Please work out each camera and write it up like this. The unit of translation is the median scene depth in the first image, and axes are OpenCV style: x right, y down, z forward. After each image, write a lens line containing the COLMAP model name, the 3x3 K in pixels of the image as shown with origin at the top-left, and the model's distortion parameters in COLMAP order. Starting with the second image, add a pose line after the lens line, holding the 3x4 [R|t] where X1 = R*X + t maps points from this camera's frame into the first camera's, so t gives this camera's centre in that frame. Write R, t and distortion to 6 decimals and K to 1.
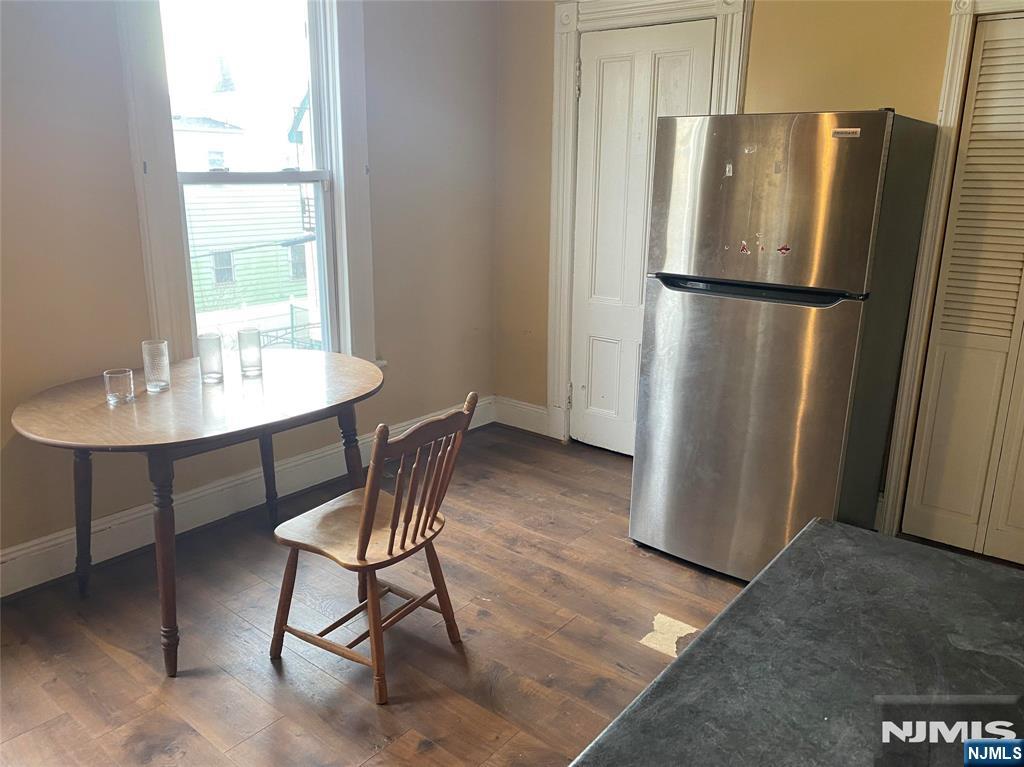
lens RADIAL K [[773.4, 0, 511.7], [0, 773.4, 379.3], [0, 0, 1]] dist [0.084272, -0.085327]
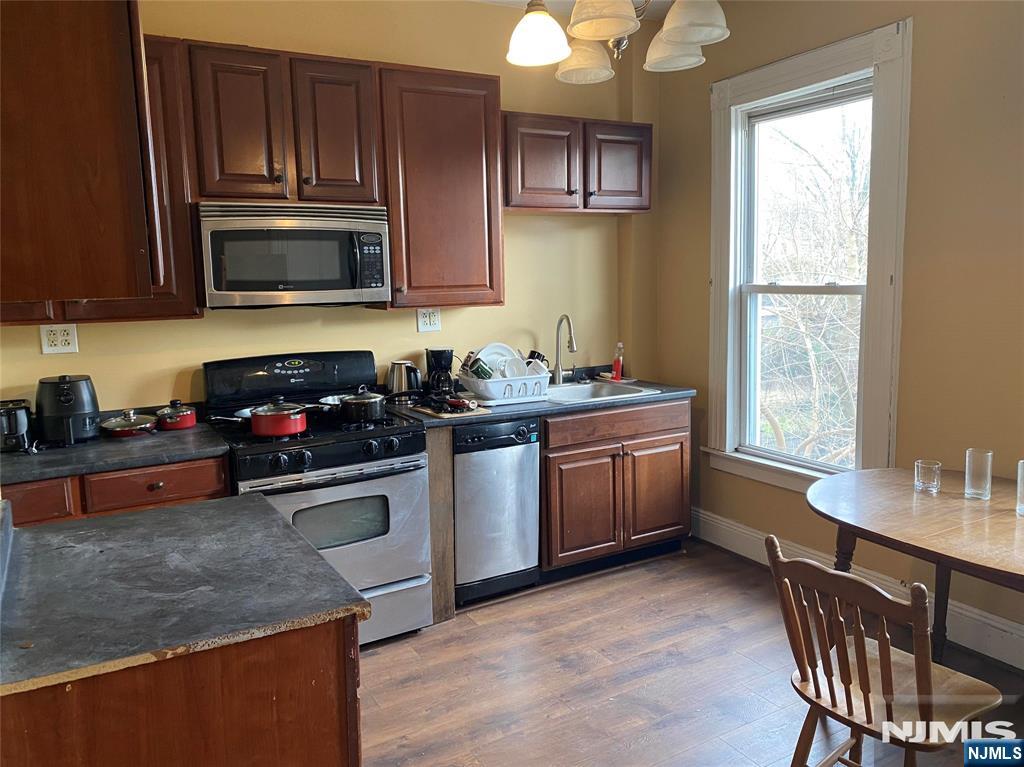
lens RADIAL K [[773.4, 0, 511.7], [0, 773.4, 379.3], [0, 0, 1]] dist [0.084272, -0.085327]
pose [[-0.363148, 0.136673, -0.921653, 1.618355], [-0.212567, 0.950943, 0.224772, -0.534728], [0.907160, 0.277539, -0.316281, 1.789160]]
